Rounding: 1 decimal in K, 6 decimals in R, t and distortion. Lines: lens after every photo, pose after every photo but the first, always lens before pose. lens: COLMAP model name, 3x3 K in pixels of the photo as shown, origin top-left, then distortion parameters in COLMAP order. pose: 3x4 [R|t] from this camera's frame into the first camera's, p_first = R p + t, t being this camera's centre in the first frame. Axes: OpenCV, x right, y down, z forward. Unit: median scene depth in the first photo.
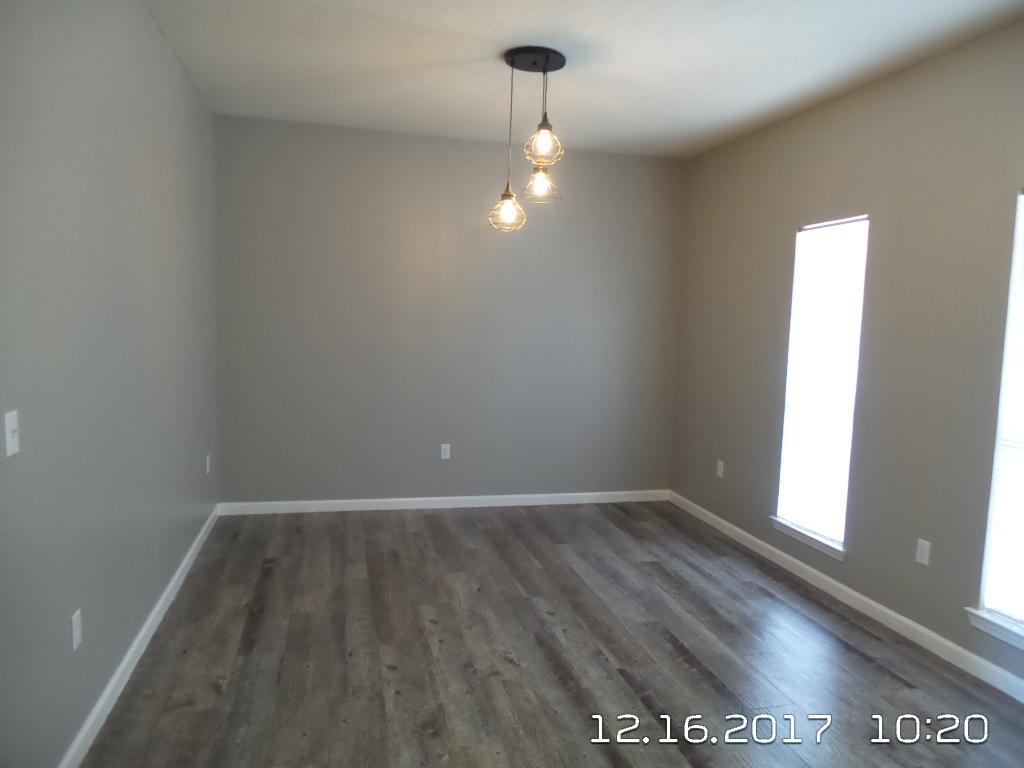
lens RADIAL K [[704.4, 0, 504.4], [0, 704.4, 382.2], [0, 0, 1]] dist [-0.009208, 0.012113]
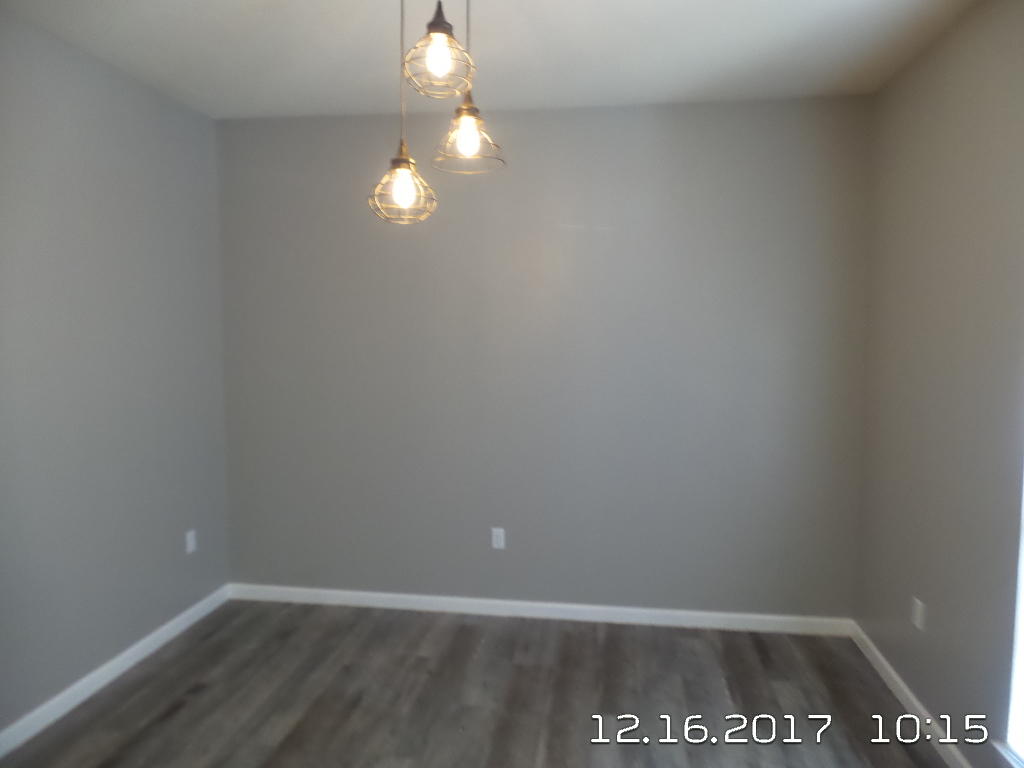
lens RADIAL K [[704.4, 0, 520.6], [0, 704.4, 384.8], [0, 0, 1]] dist [-0.009208, 0.012113]
pose [[0.933083, 0.005425, -0.359621, 0.243174], [-0.014395, 0.999648, -0.022268, -0.054937], [0.359374, 0.025955, 0.932833, 0.394629]]
